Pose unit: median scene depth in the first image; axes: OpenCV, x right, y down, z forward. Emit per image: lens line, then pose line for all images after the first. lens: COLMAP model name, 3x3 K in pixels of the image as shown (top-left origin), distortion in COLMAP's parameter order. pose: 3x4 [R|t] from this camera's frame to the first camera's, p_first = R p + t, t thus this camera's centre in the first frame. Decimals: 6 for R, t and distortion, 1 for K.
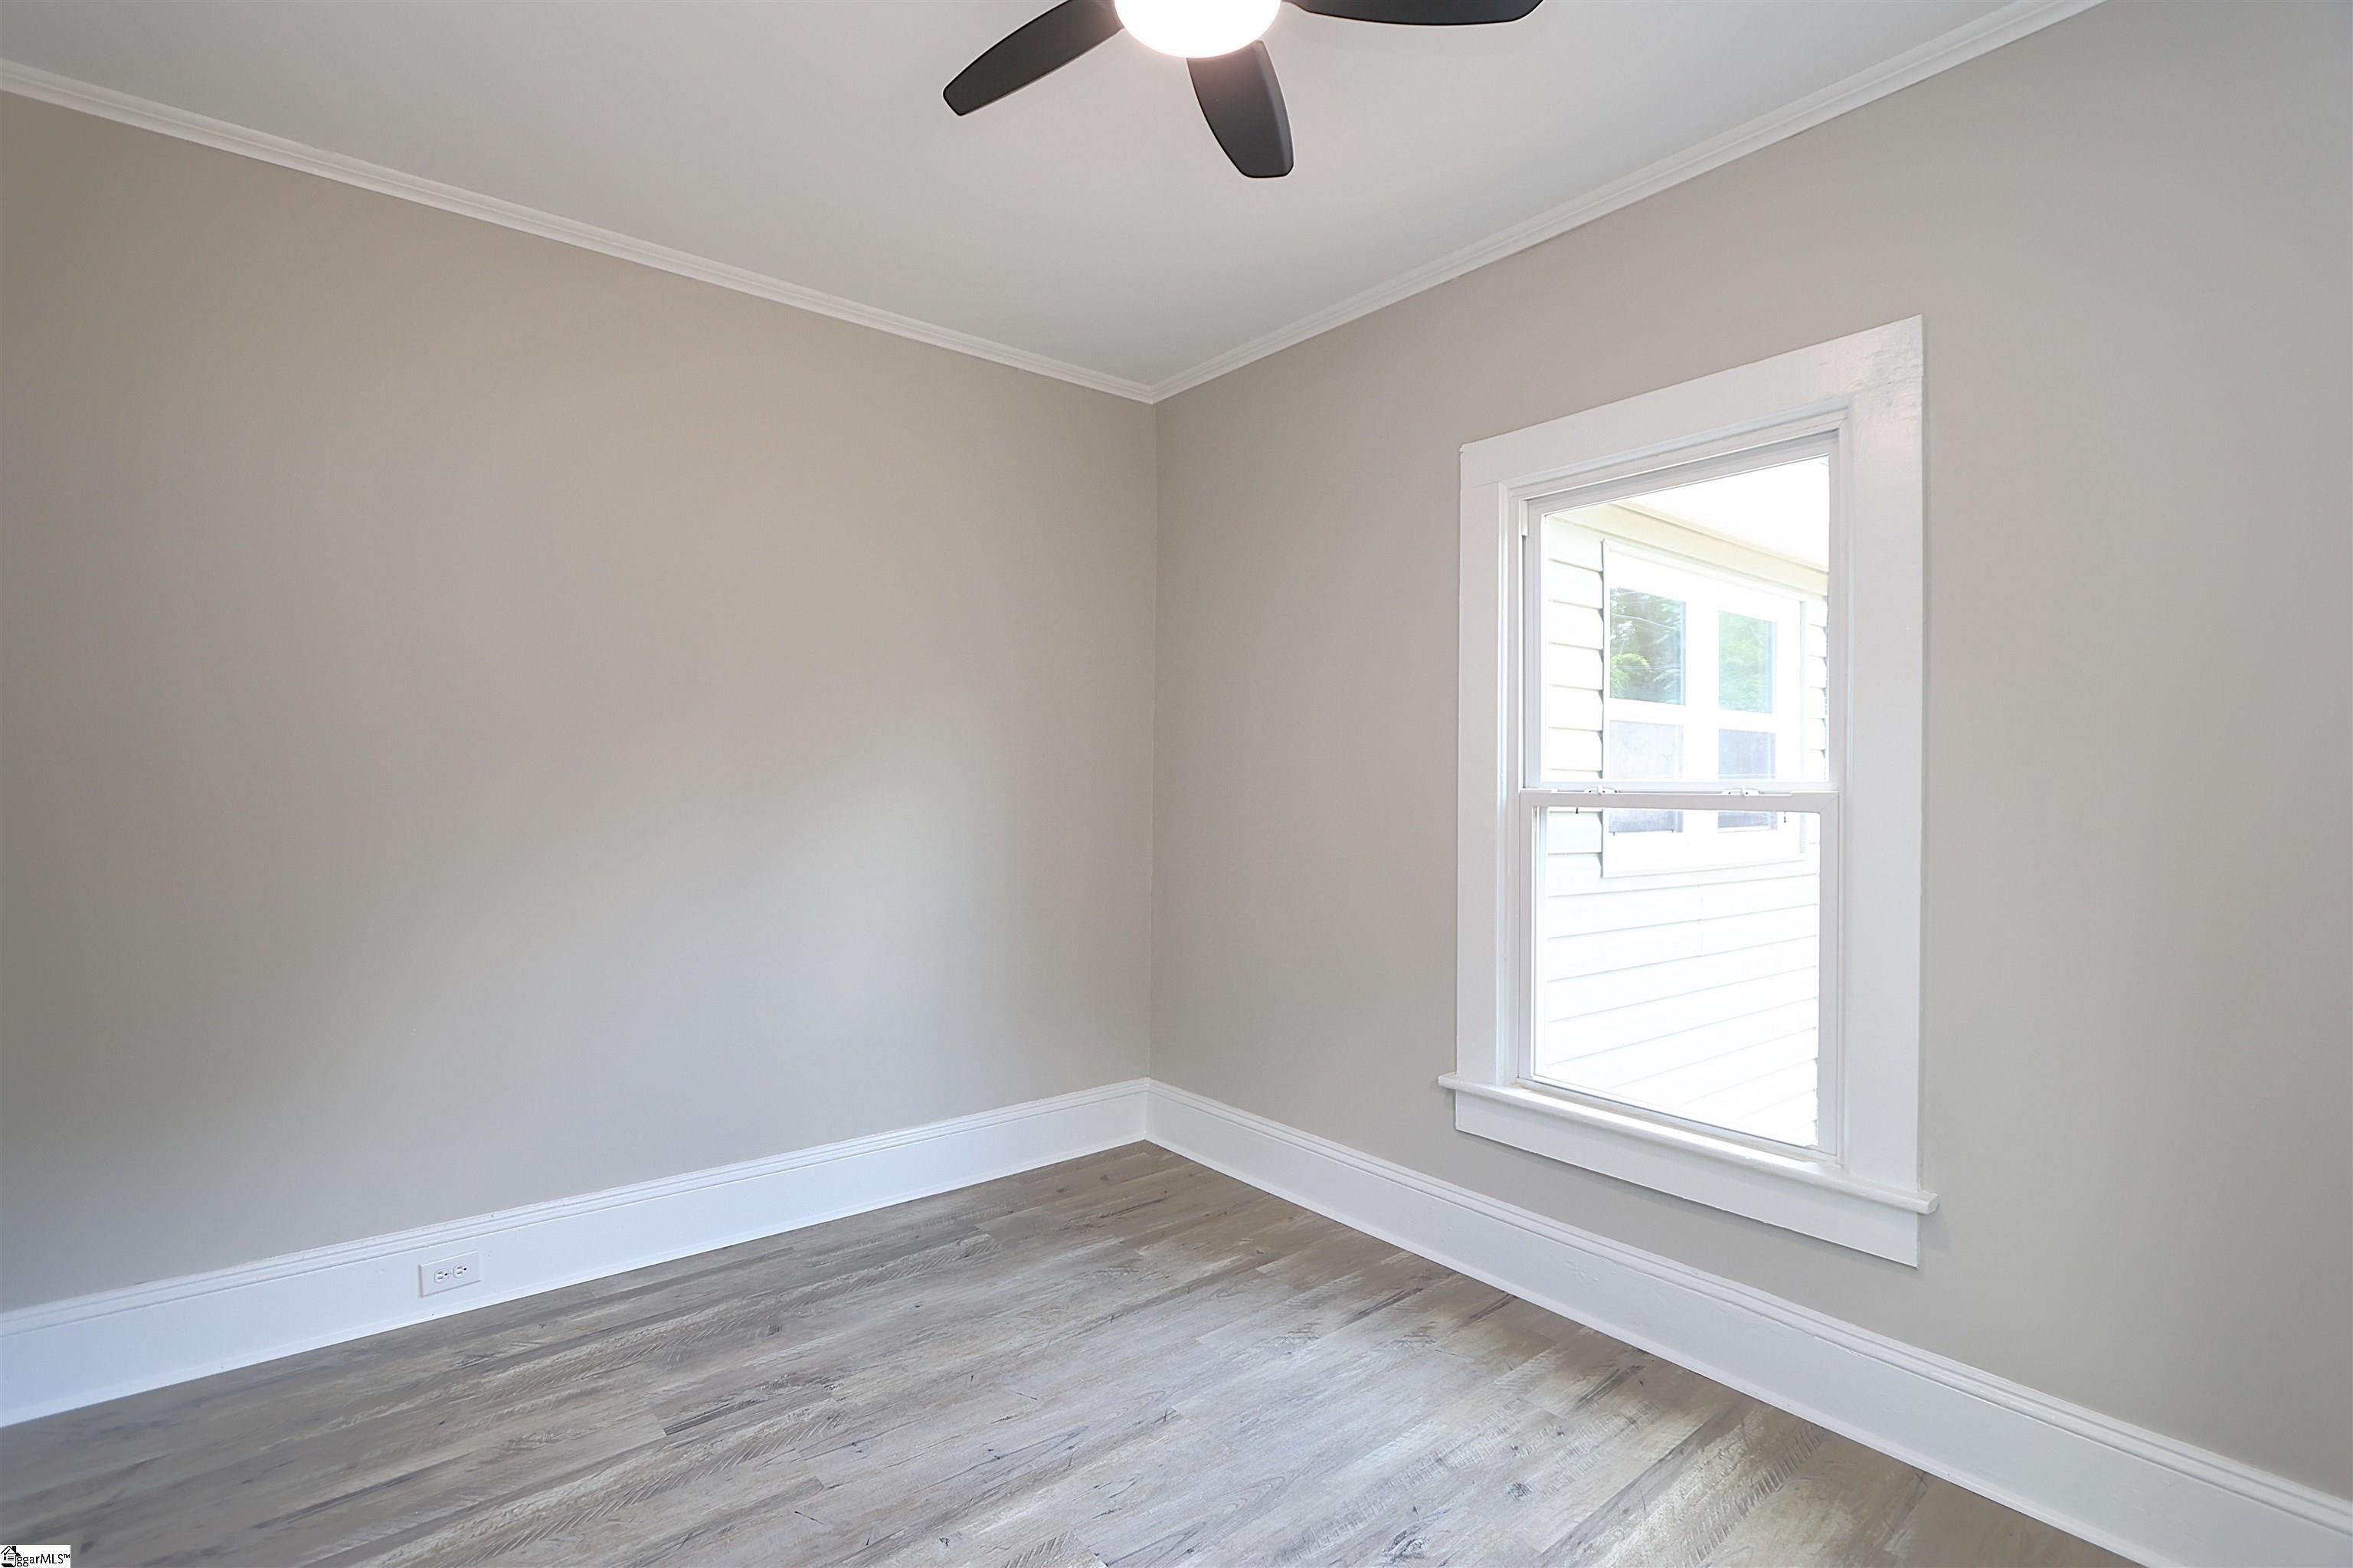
lens RADIAL K [[1085.6, 0, 1199.4], [0, 1085.6, 772.6], [0, 0, 1]] dist [-0.018534, 0.001983]
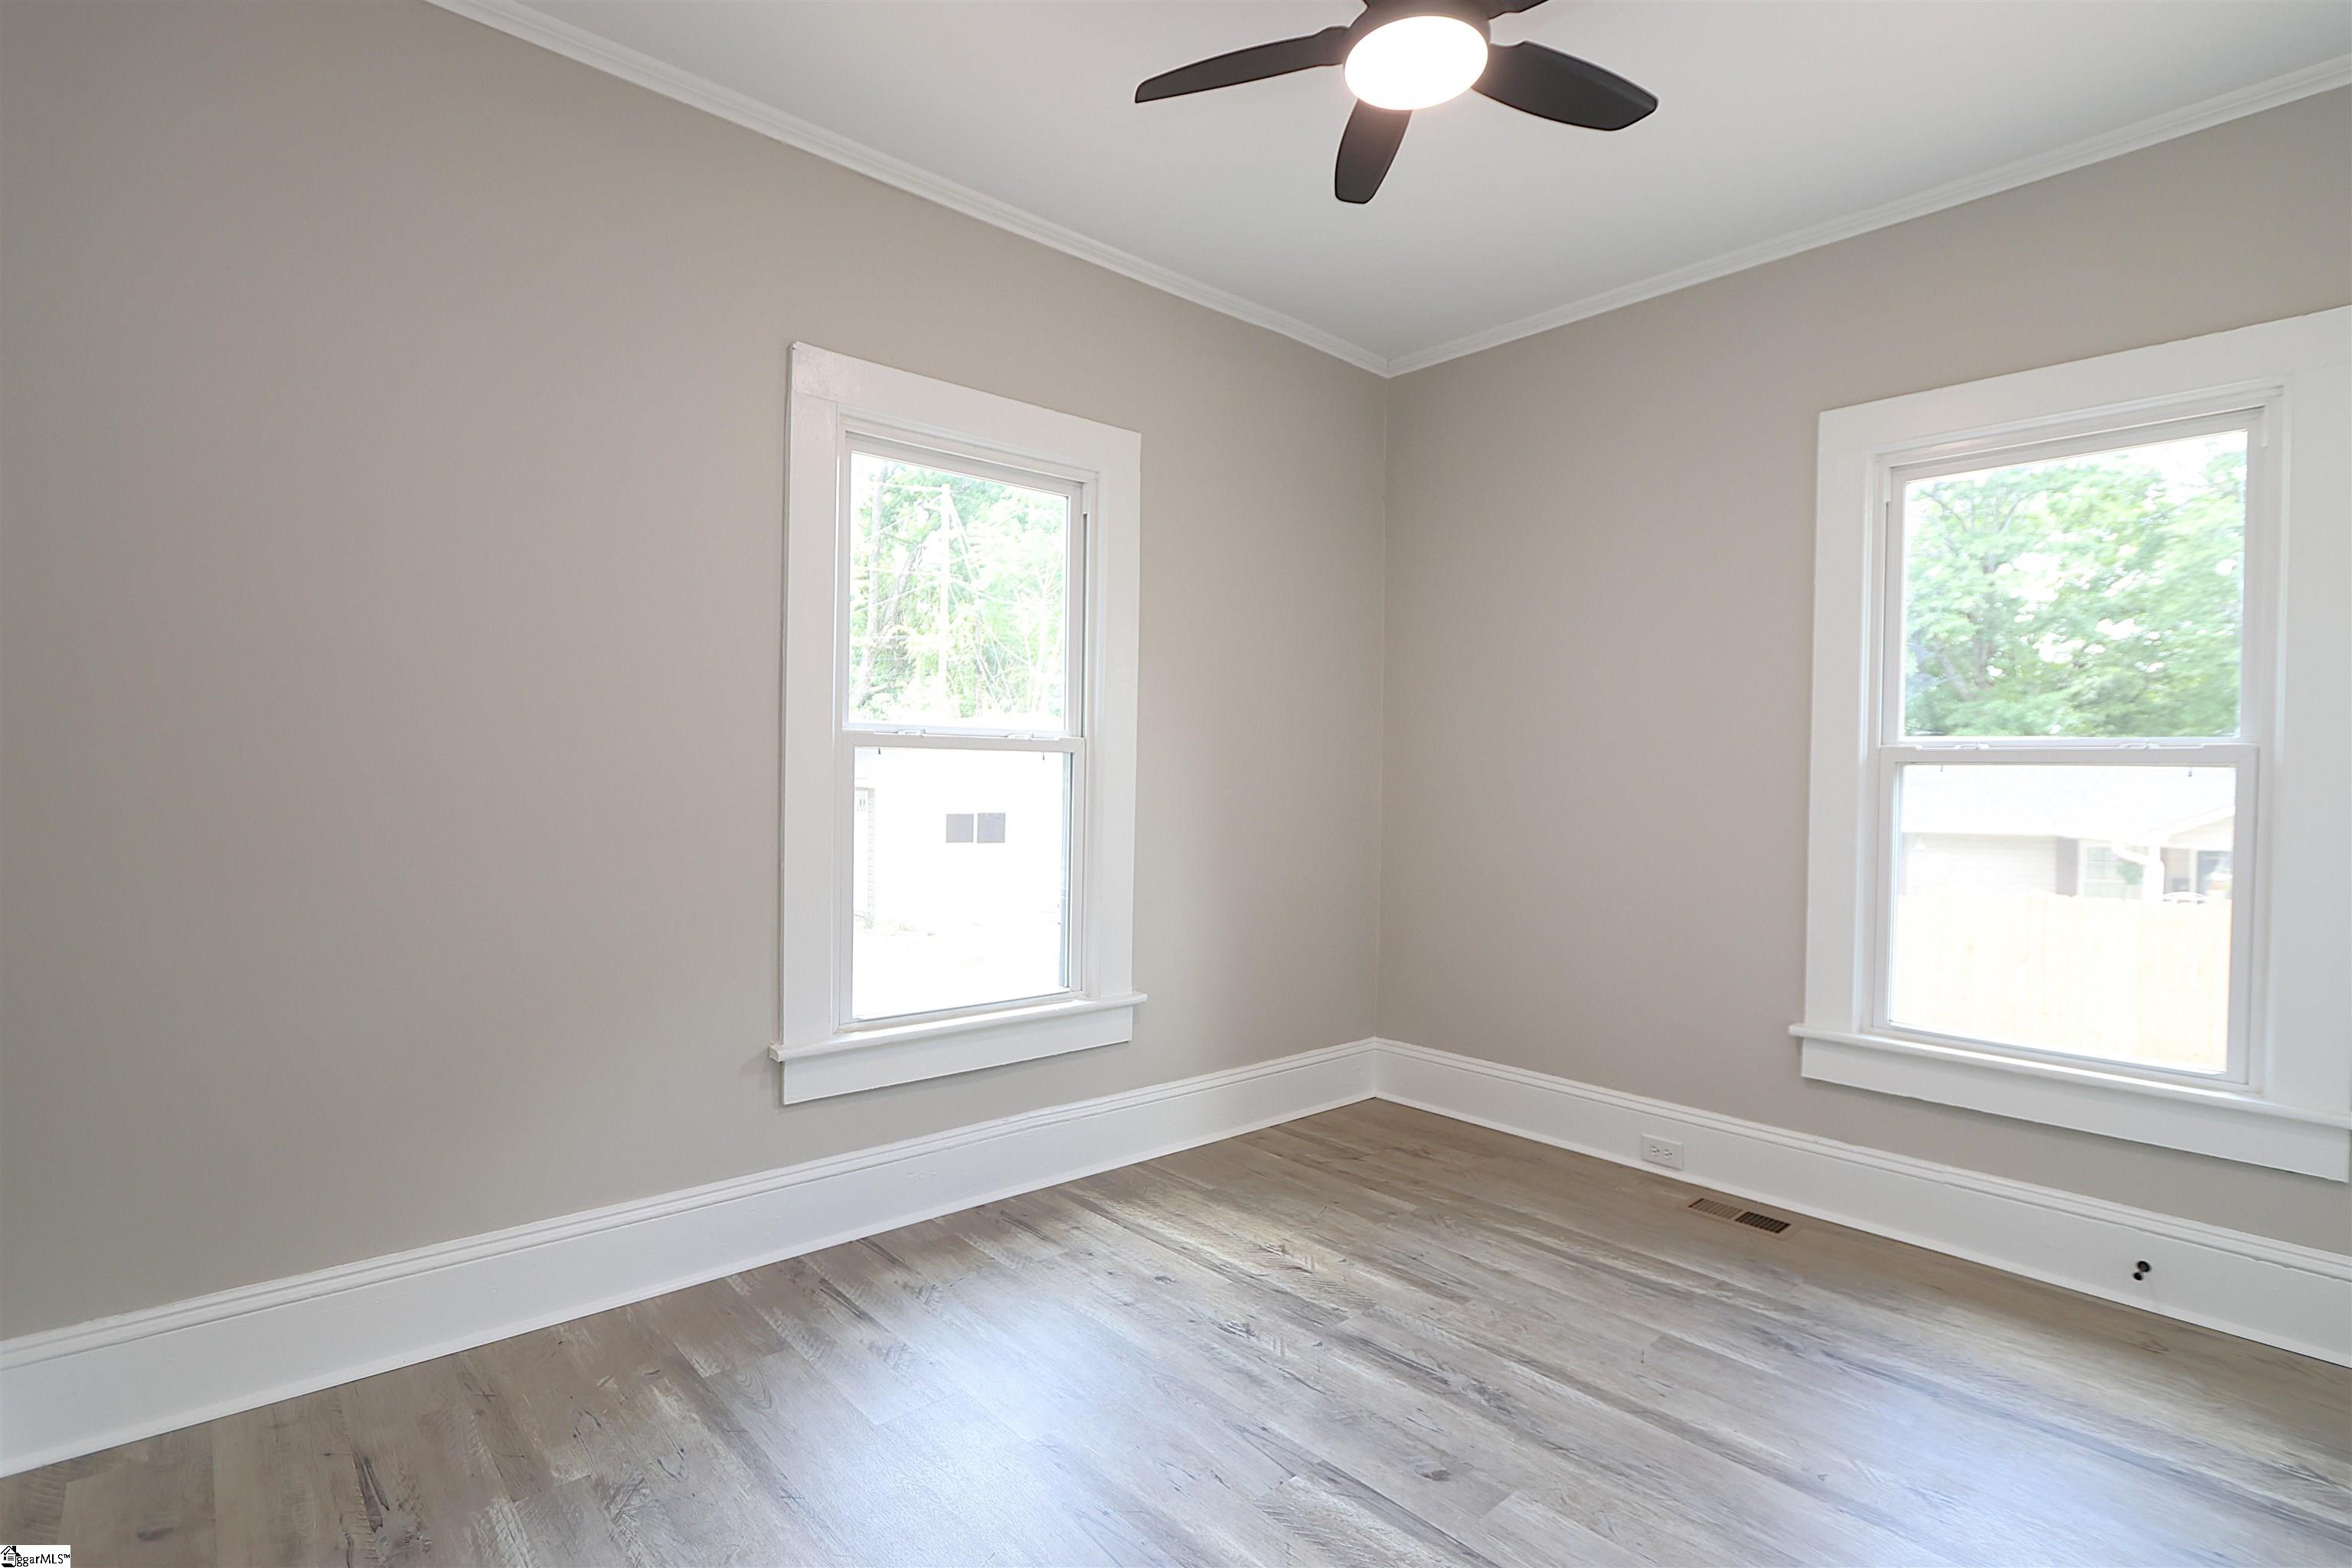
lens RADIAL K [[1085.1, 0, 1181.6], [0, 1085.1, 797.4], [0, 0, 1]] dist [-0.018534, 0.001983]
pose [[-0.020389, -0.028288, 0.999392, -0.812796], [-0.022104, 0.999368, 0.027837, 0.049925], [-0.999548, -0.021523, -0.021002, 0.853141]]
